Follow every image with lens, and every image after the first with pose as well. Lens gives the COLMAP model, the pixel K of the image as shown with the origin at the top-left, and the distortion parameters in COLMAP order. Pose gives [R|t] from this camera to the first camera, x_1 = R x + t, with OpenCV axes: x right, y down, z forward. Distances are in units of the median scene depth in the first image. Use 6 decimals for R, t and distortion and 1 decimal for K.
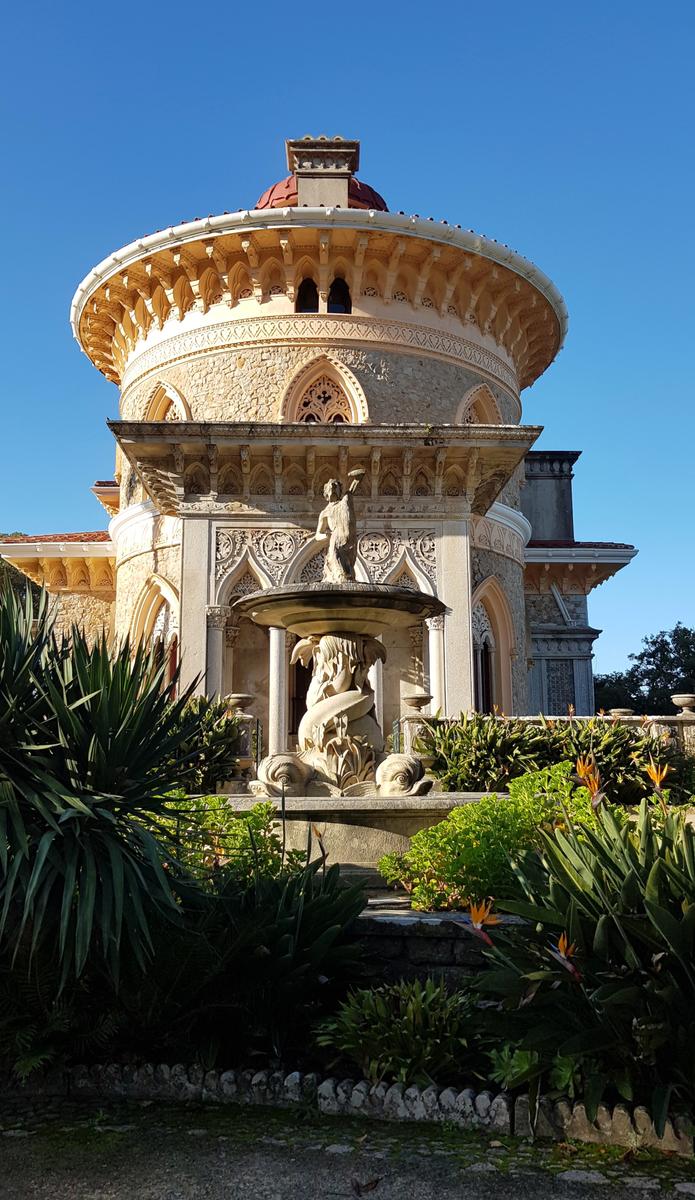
lens RADIAL K [[1075.1, 0, 380.7], [0, 1075.1, 610.4], [0, 0, 1]] dist [0.080375, -0.069159]
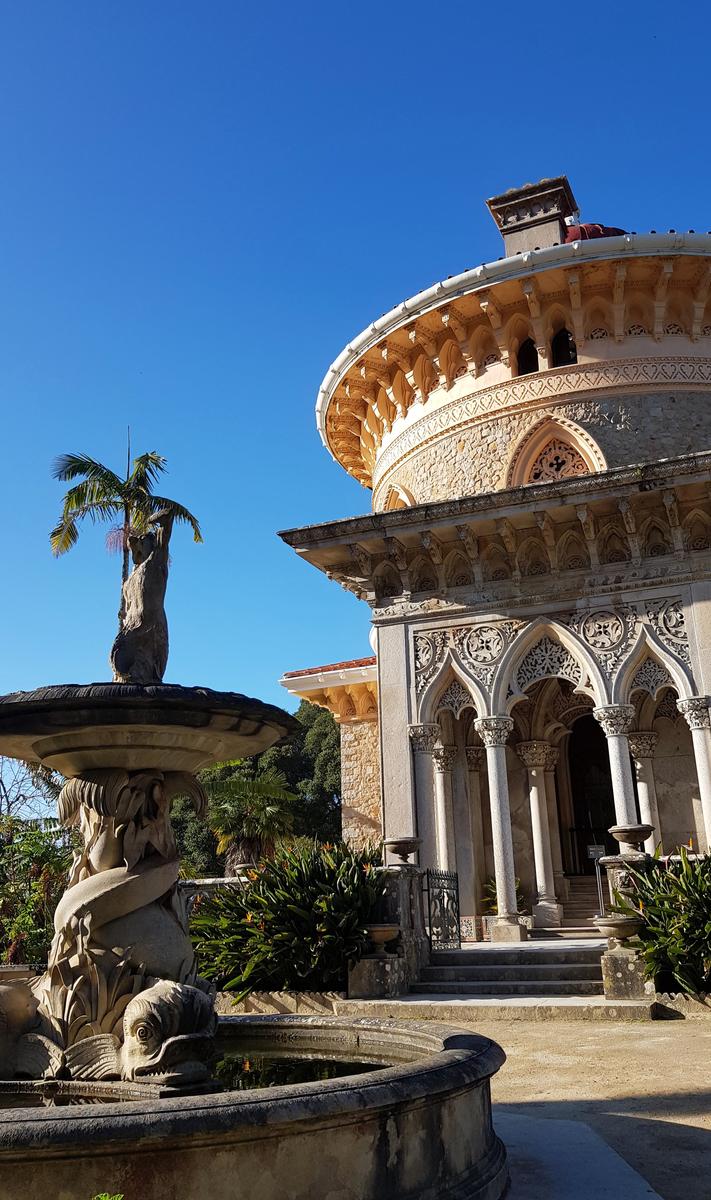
lens RADIAL K [[1060.8, 0, 362.2], [0, 1060.8, 567.5], [0, 0, 1]] dist [0.108055, -0.185076]
pose [[0.898994, -0.159324, -0.407954, 0.159519], [0.097327, 0.980868, -0.168596, 0.010784], [0.427010, 0.111862, 0.897301, 0.217410]]
